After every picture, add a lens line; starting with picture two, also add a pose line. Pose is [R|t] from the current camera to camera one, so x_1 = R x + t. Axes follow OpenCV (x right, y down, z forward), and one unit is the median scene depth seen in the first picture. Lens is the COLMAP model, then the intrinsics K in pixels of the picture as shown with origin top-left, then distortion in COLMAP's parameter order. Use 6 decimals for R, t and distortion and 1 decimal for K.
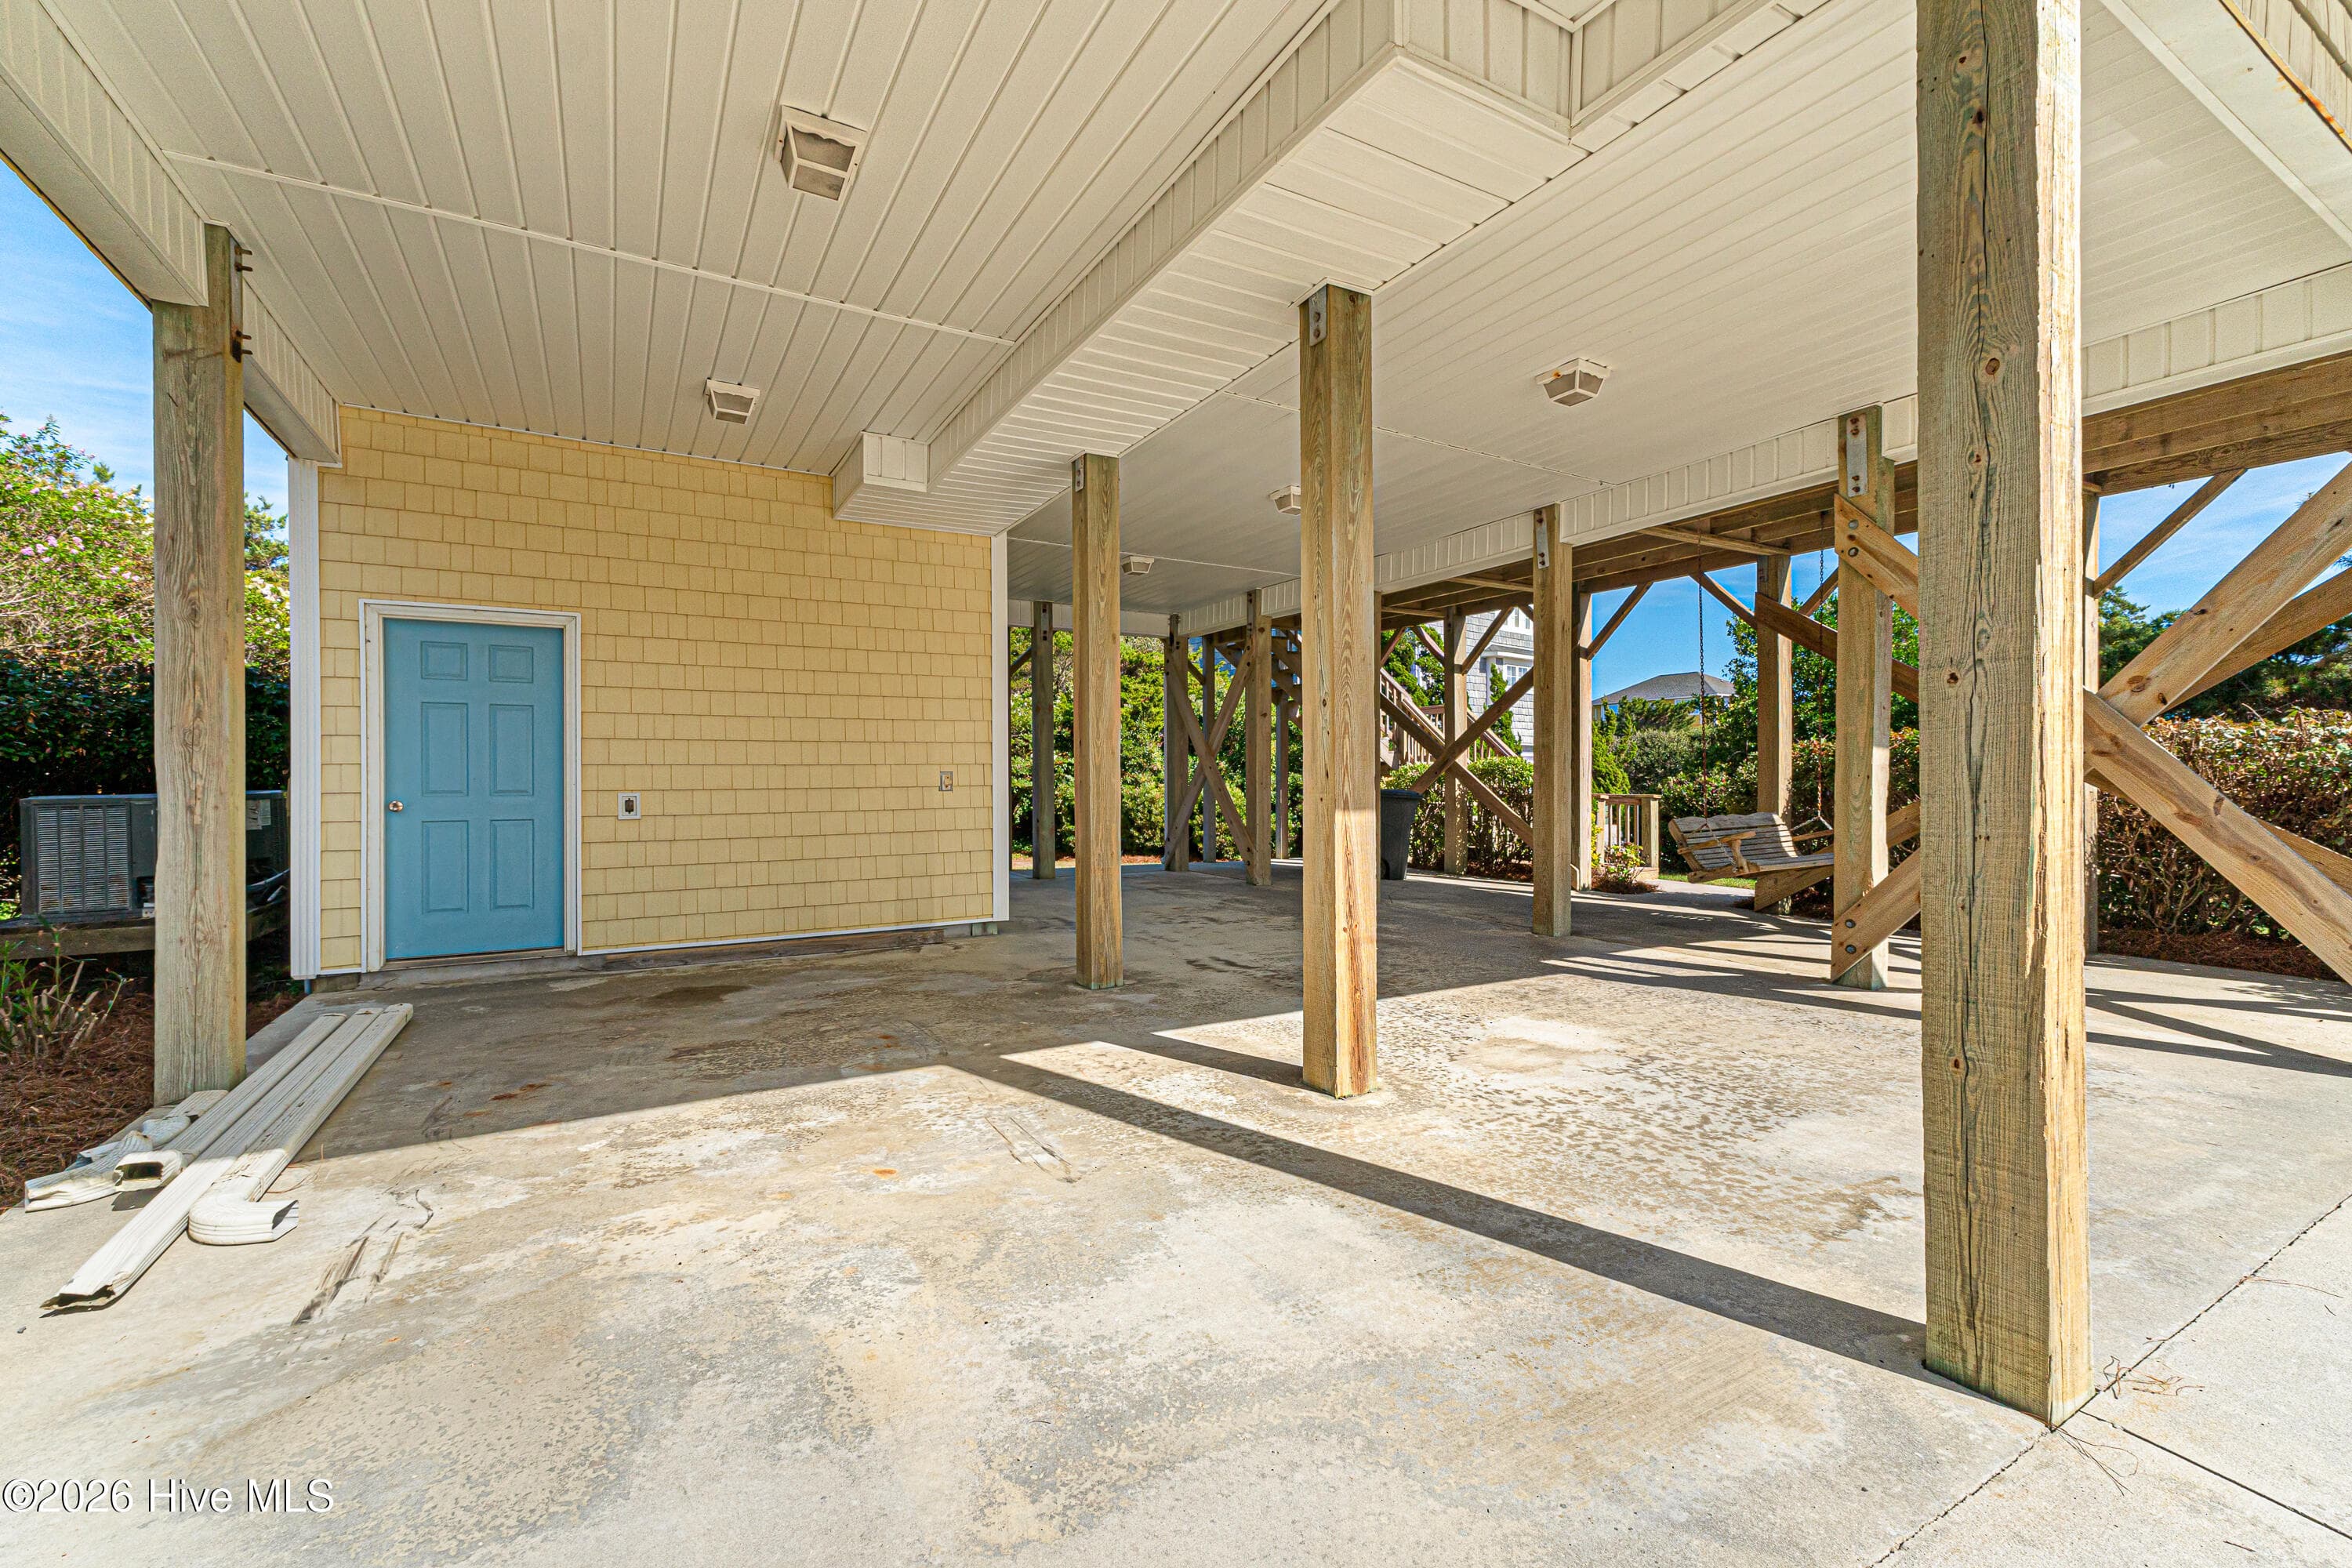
lens RADIAL K [[992.6, 0, 1184.7], [0, 992.6, 779.9], [0, 0, 1]] dist [0.021216, 0.000194]
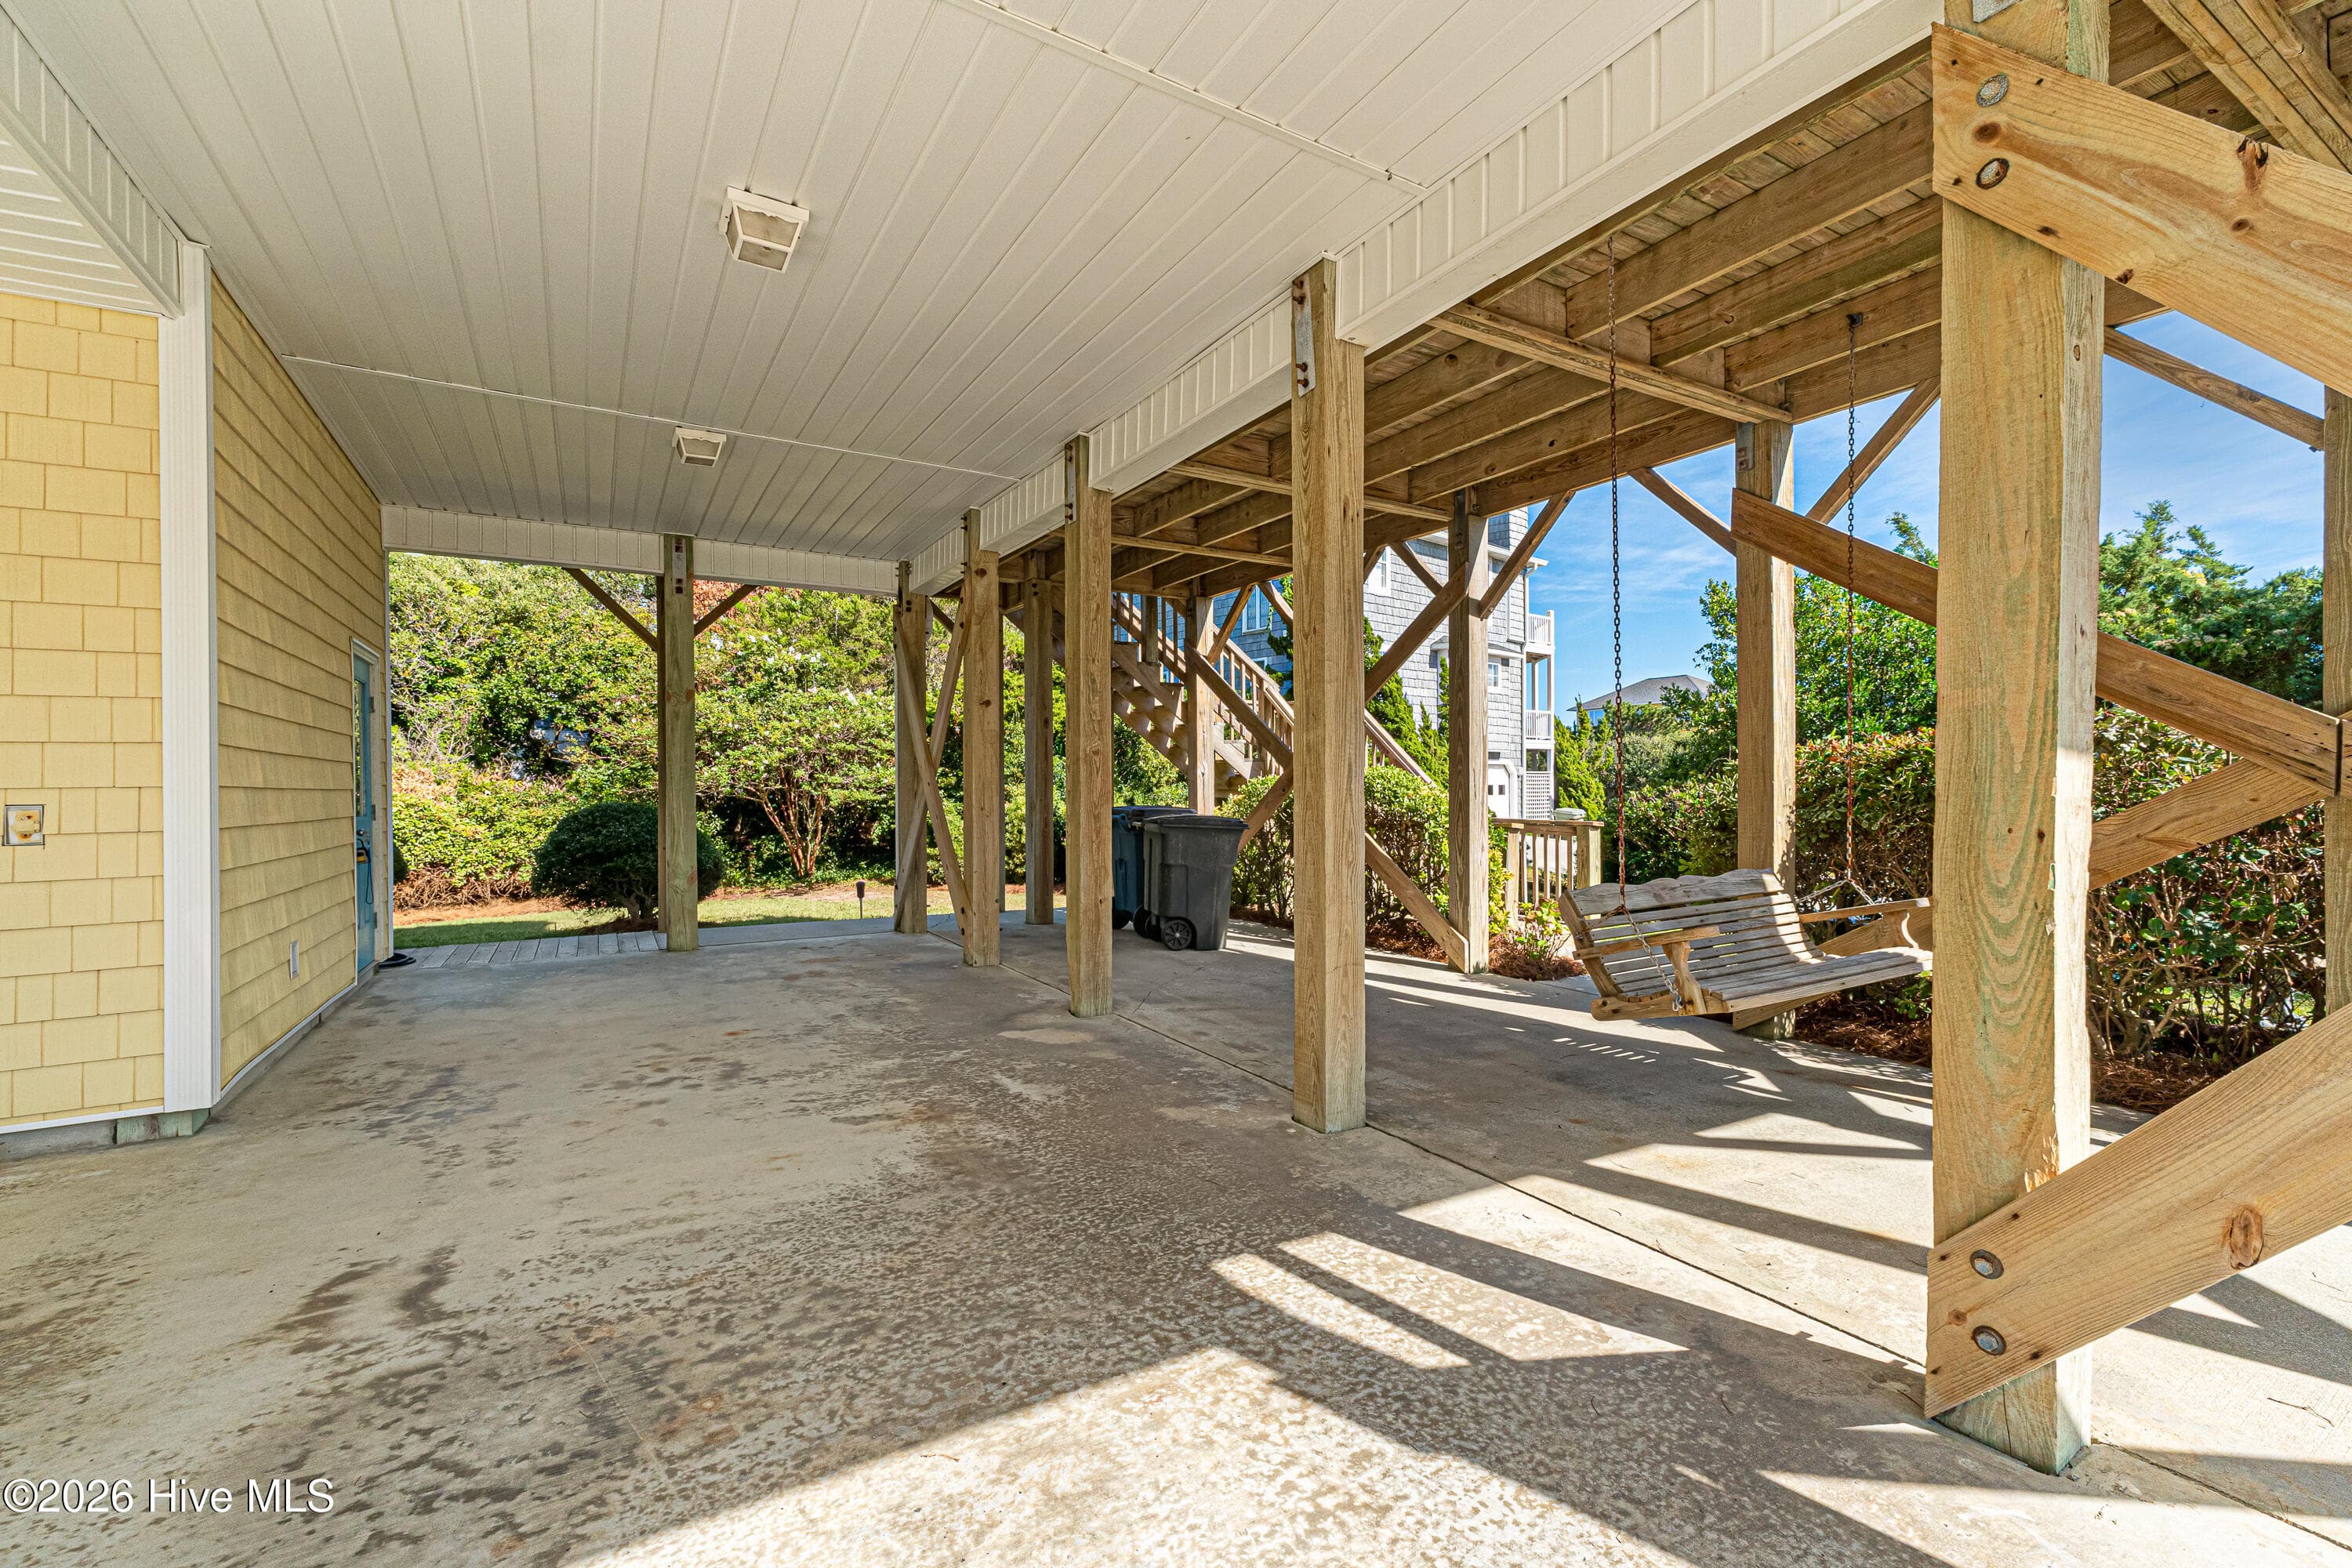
lens RADIAL K [[1007.7, 0, 1176.0], [0, 1007.7, 784.0], [0, 0, 1]] dist [0.010502, 0.000135]
pose [[0.999989, -0.001829, 0.004275, 0.232071], [0.001845, 0.999991, -0.003900, -0.011462], [-0.004268, 0.003908, 0.999983, 0.392791]]
